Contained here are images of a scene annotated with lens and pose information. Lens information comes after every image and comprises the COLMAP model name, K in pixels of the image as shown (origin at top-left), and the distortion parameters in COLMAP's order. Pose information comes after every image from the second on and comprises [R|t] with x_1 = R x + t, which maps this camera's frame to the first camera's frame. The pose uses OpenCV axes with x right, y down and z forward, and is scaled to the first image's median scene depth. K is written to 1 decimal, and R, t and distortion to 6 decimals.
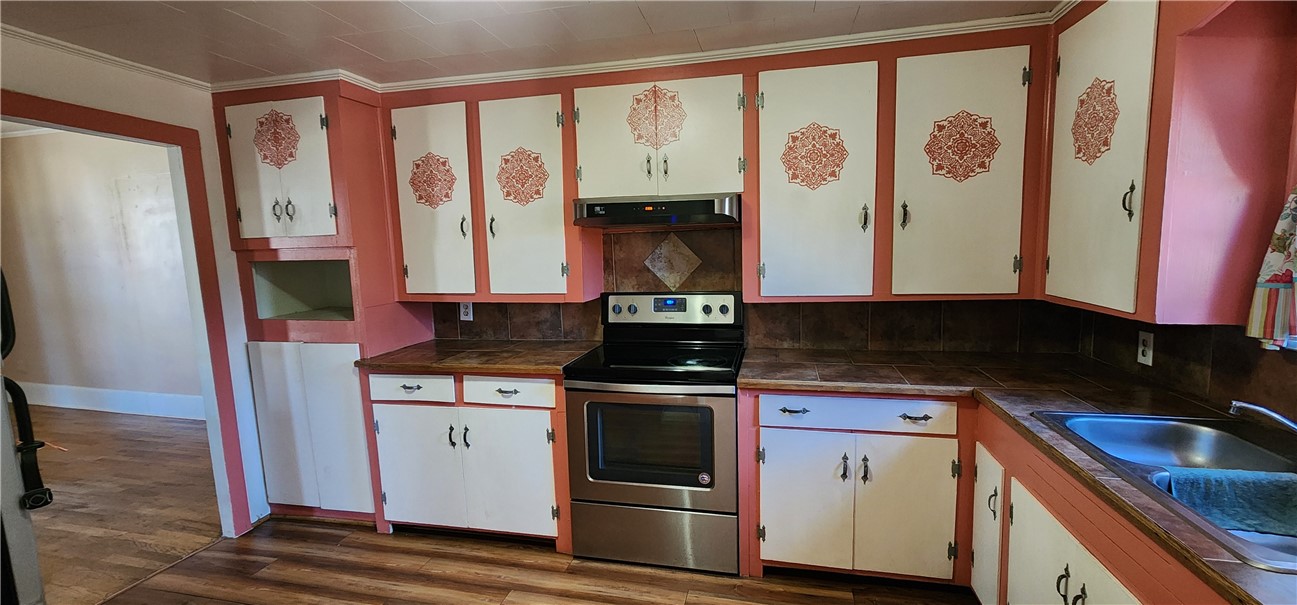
lens RADIAL K [[534.3, 0, 646.6], [0, 534.3, 303.4], [0, 0, 1]] dist [0.002078, 0.000869]
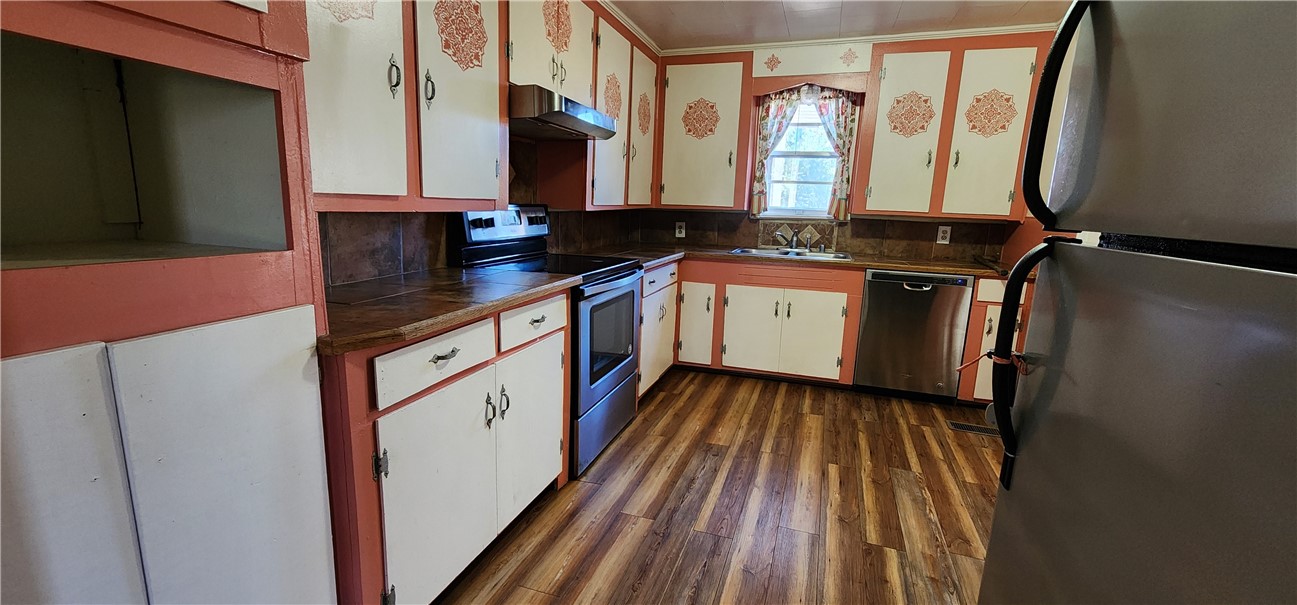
lens RADIAL K [[534.3, 0, 646.4], [0, 534.3, 304.9], [0, 0, 1]] dist [0.002078, 0.000869]
pose [[0.090913, -0.158168, 0.983218, -1.007529], [0.083254, 0.985058, 0.150765, 0.037357], [-0.992373, 0.068151, 0.102723, 0.755610]]
